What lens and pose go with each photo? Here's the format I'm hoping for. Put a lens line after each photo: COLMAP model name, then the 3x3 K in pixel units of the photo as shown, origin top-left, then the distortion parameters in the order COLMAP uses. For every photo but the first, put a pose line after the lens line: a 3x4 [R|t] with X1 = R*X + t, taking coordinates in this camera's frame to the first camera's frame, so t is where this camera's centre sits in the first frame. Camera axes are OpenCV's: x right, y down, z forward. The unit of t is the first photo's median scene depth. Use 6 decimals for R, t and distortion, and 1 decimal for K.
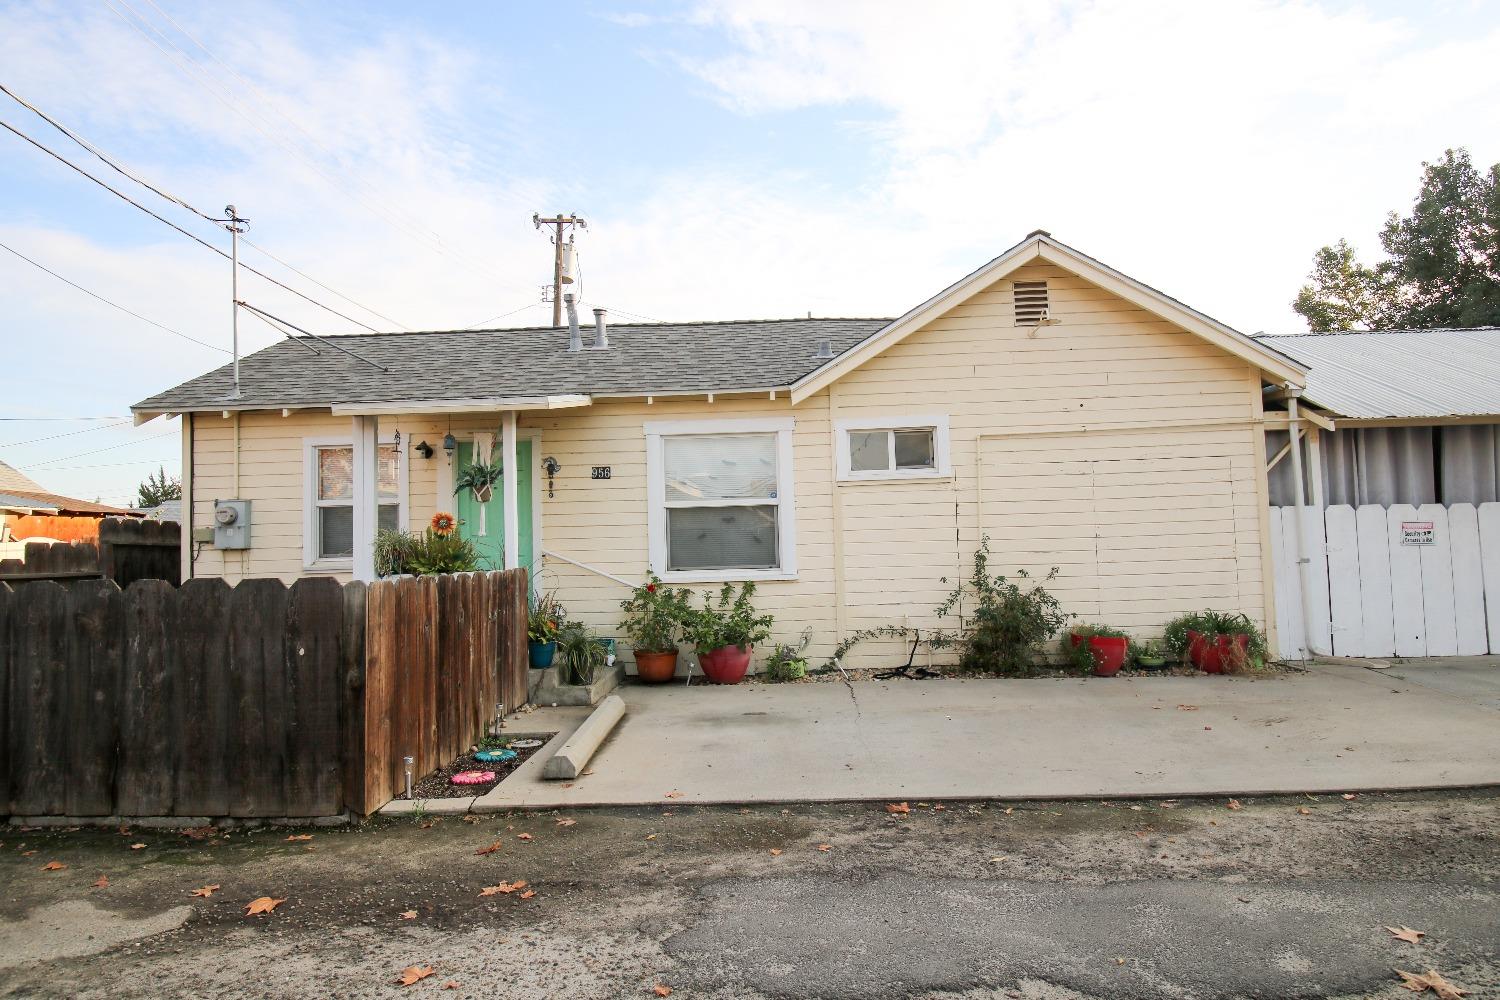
lens RADIAL K [[835.2, 0, 760.0], [0, 835.2, 488.4], [0, 0, 1]] dist [0.015789, -0.023787]
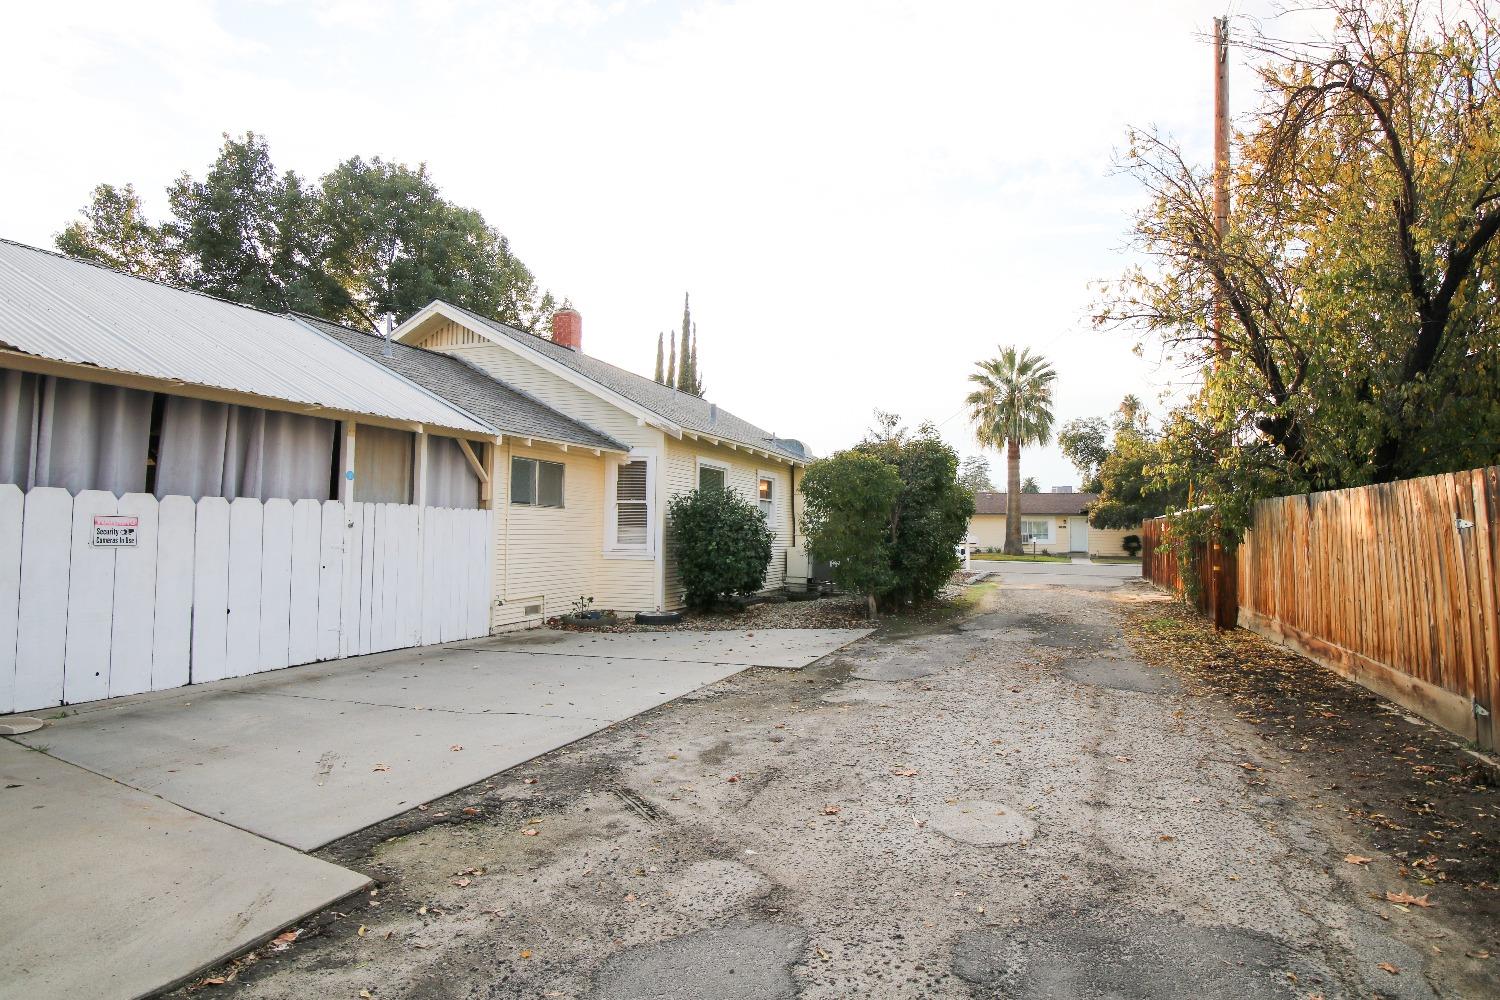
lens RADIAL K [[835.2, 0, 760.0], [0, 835.2, 488.4], [0, 0, 1]] dist [0.015789, -0.023787]
pose [[0.307345, 0.077642, 0.948425, 0.256424], [-0.088188, 0.994701, -0.052853, 0.004783], [-0.947503, -0.067396, 0.312563, 0.230963]]
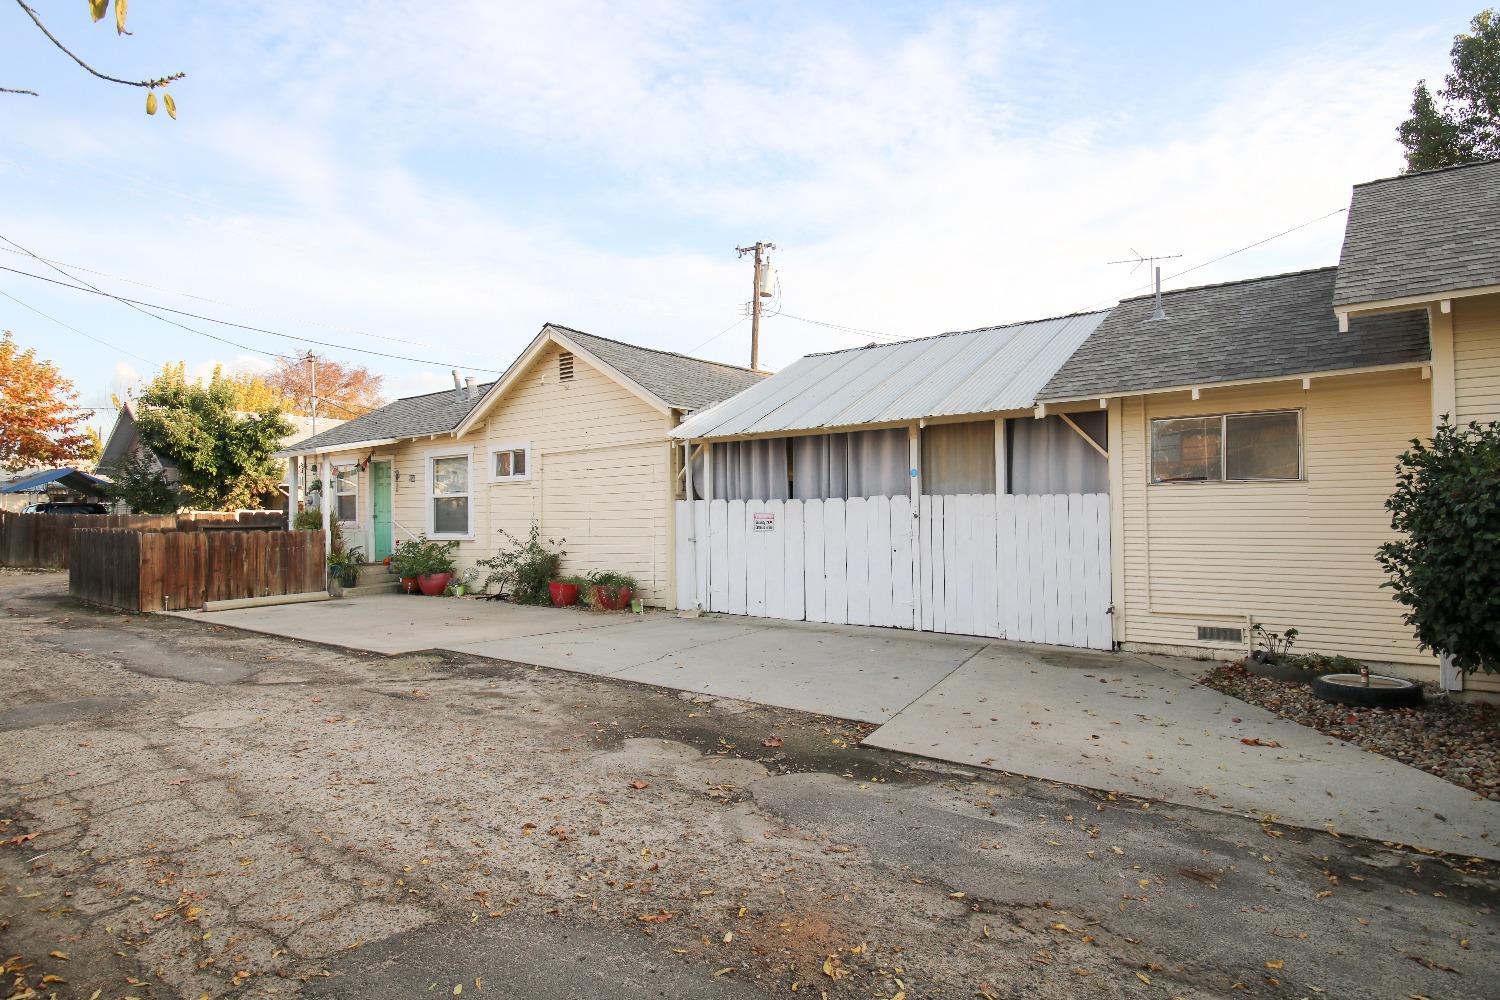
lens RADIAL K [[835.2, 0, 760.0], [0, 835.2, 488.4], [0, 0, 1]] dist [0.015789, -0.023787]
pose [[0.808874, 0.000634, -0.587981, 1.516146], [0.027736, 0.998845, 0.039233, -0.048286], [0.587327, -0.048043, 0.807923, -0.040941]]
